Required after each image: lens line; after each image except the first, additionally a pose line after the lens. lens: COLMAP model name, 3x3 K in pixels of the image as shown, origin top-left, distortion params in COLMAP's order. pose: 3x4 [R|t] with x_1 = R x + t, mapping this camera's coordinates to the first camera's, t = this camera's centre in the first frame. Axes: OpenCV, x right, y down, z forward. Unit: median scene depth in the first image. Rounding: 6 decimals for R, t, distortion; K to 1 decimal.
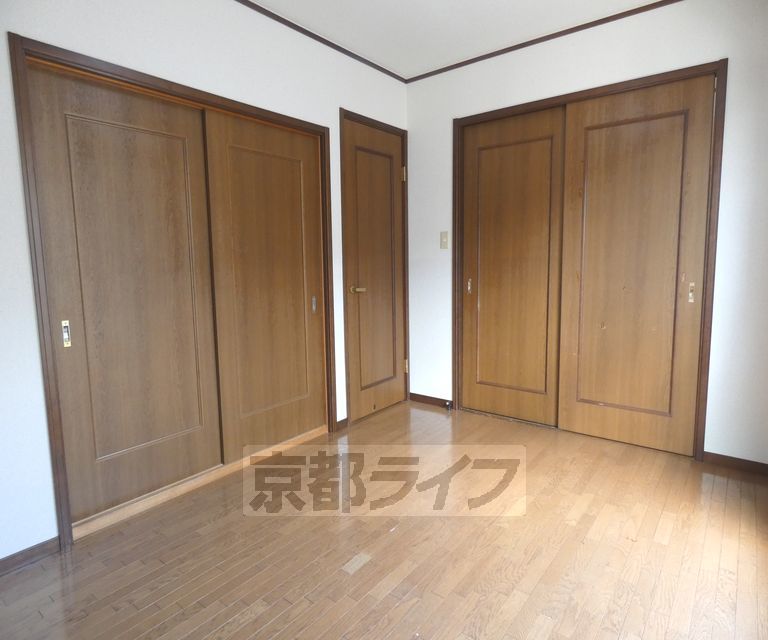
lens RADIAL K [[459.7, 0, 387.6], [0, 459.7, 319.1], [0, 0, 1]] dist [-0.006187, -0.003156]
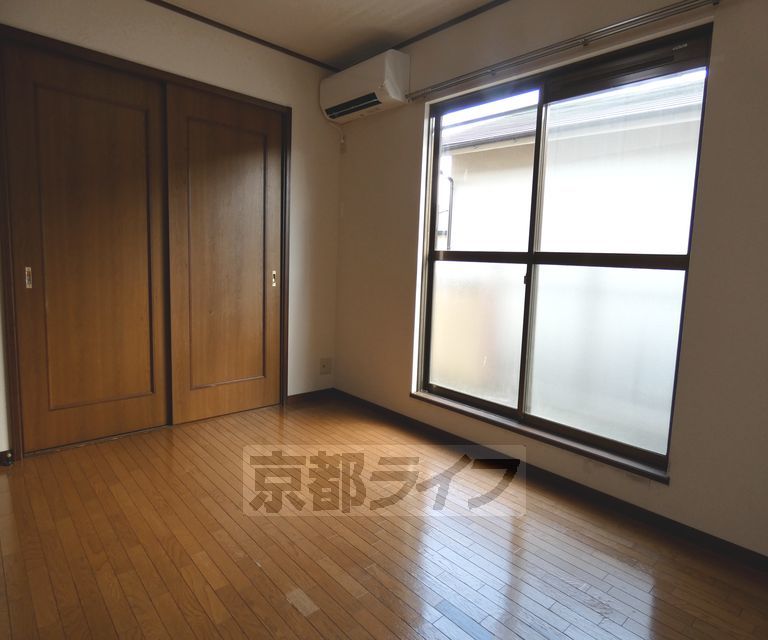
lens RADIAL K [[459.7, 0, 387.1], [0, 459.7, 318.8], [0, 0, 1]] dist [-0.006187, -0.003156]
pose [[0.162422, -0.107517, 0.980846, -0.490664], [0.085736, 0.991824, 0.094523, -0.034419], [-0.982990, 0.068741, 0.170312, 0.401331]]
